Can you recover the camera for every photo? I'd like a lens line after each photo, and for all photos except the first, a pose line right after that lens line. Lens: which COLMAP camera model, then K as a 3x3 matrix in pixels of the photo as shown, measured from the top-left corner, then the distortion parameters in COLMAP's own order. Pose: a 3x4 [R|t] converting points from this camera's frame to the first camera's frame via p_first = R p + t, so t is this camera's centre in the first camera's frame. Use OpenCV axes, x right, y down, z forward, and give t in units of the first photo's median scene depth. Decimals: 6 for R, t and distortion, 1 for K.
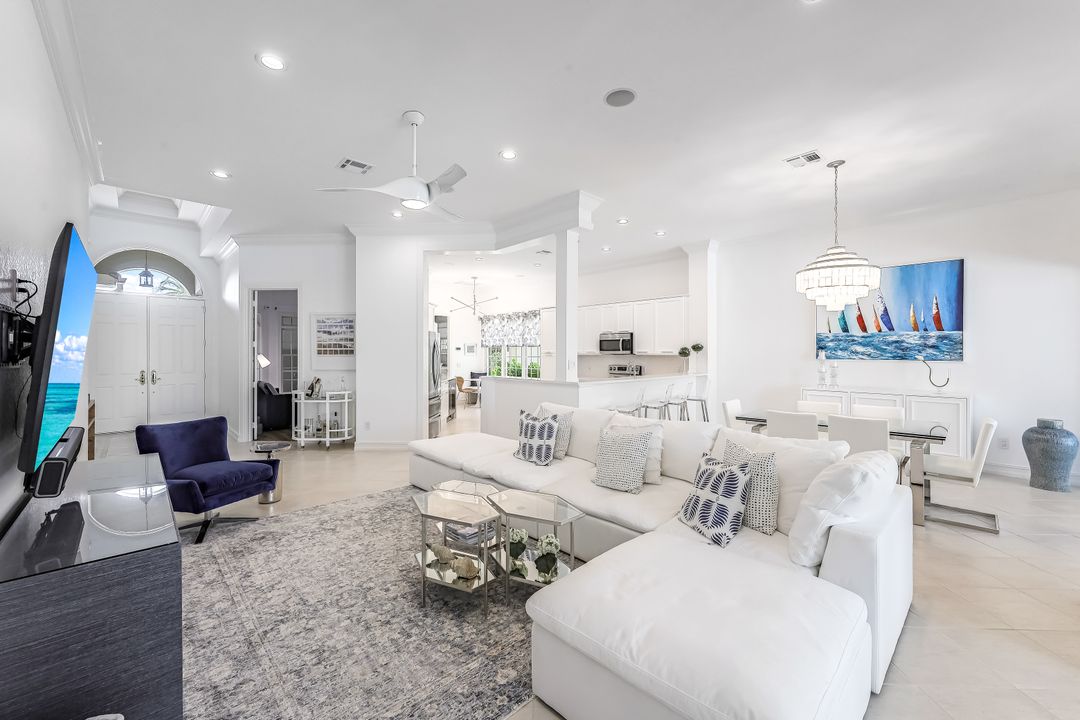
lens RADIAL K [[445.3, 0, 540.0], [0, 445.3, 354.9], [0, 0, 1]] dist [0.001747, -0.001336]
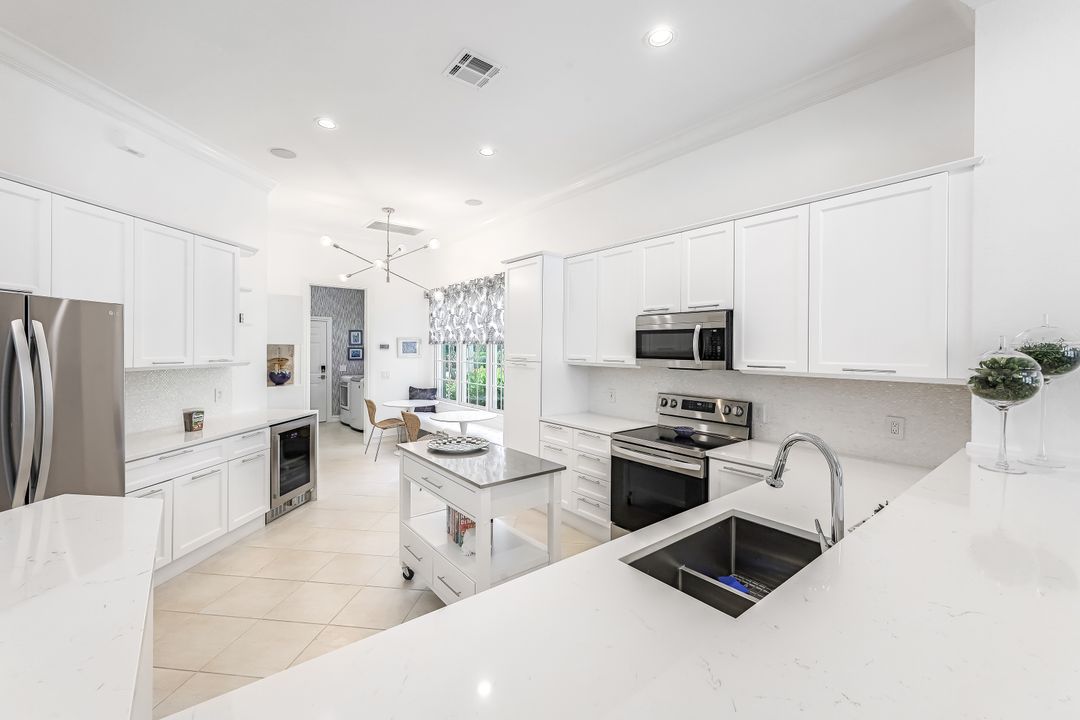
lens RADIAL K [[445.3, 0, 541.6], [0, 445.3, 347.8], [0, 0, 1]] dist [0.001747, -0.001336]
pose [[0.997713, 0.006822, -0.067244, 0.112864], [-0.007058, 0.999970, -0.003273, -0.023669], [0.067220, 0.003740, 0.997731, 0.876681]]
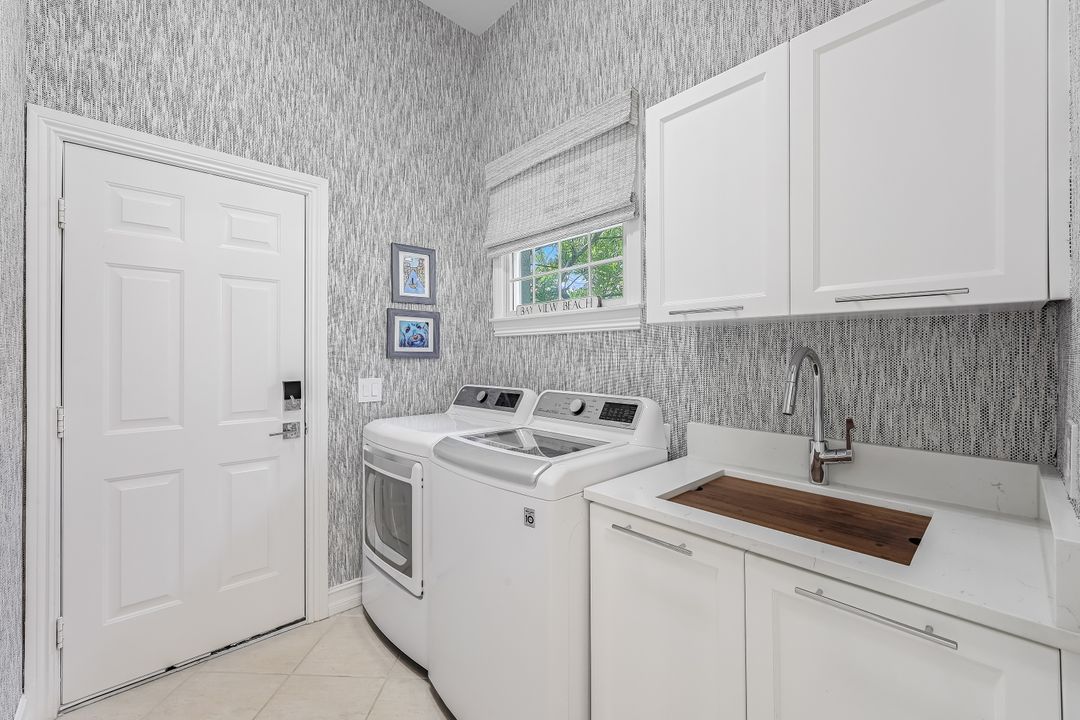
lens RADIAL K [[445.3, 0, 531.2], [0, 445.3, 350.0], [0, 0, 1]] dist [0.001747, -0.001336]
pose [[0.999862, 0.003115, -0.016292, -0.496883], [-0.003190, 0.999984, -0.004585, 0.011488], [0.016277, 0.004636, 0.999857, 1.924287]]
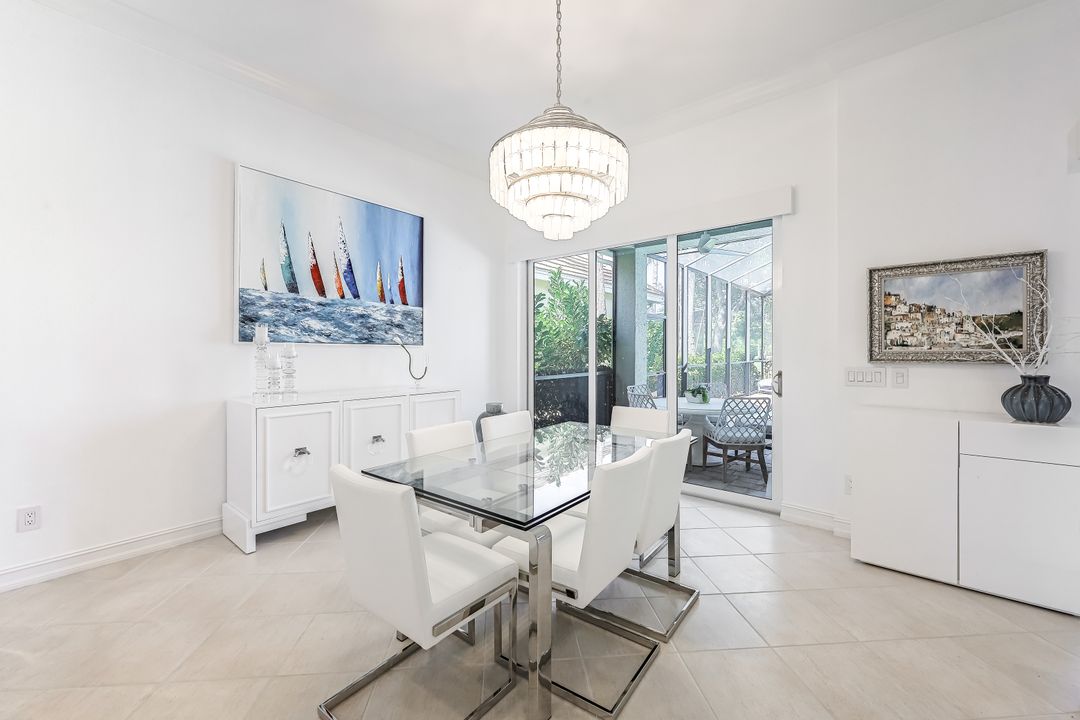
lens RADIAL K [[445.3, 0, 537.3], [0, 445.3, 355.2], [0, 0, 1]] dist [0.001747, -0.001336]
pose [[-0.145429, -0.010801, 0.989310, 0.105079], [0.003787, 0.999927, 0.011473, 0.020254], [-0.989362, 0.005415, -0.145377, 0.783775]]
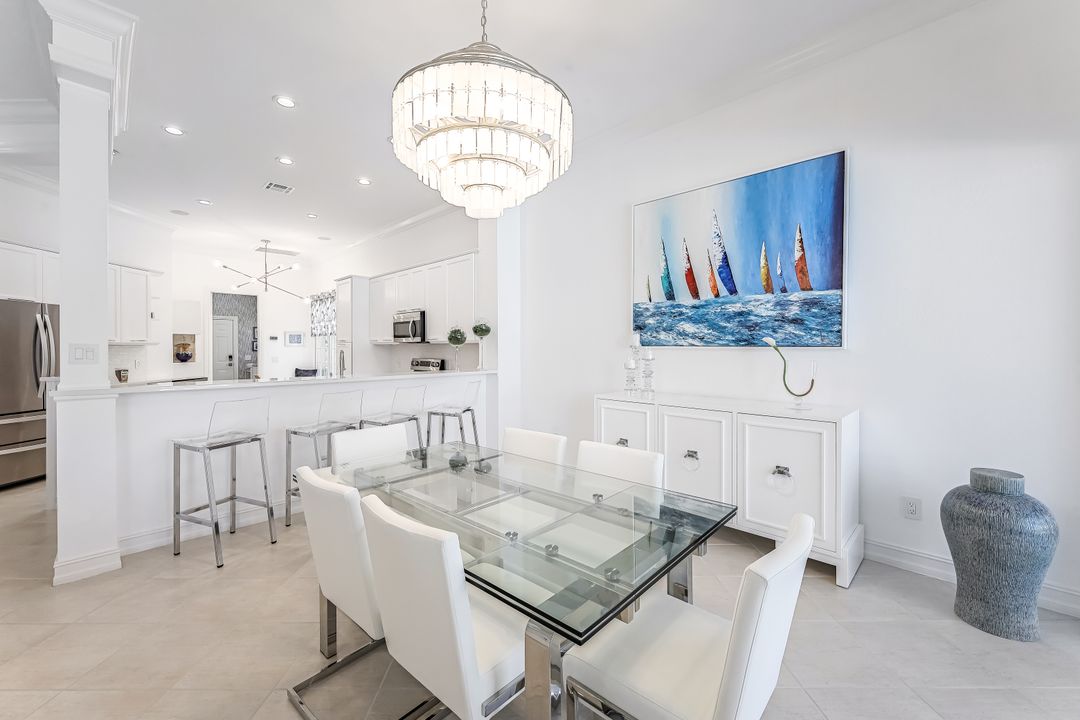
lens RADIAL K [[445.3, 0, 545.3], [0, 445.3, 353.5], [0, 0, 1]] dist [0.001747, -0.001336]
pose [[0.998996, 0.001059, 0.044796, 0.494861], [-0.001260, 0.999989, 0.004439, 0.017086], [-0.044791, -0.004491, 0.998986, 0.422051]]
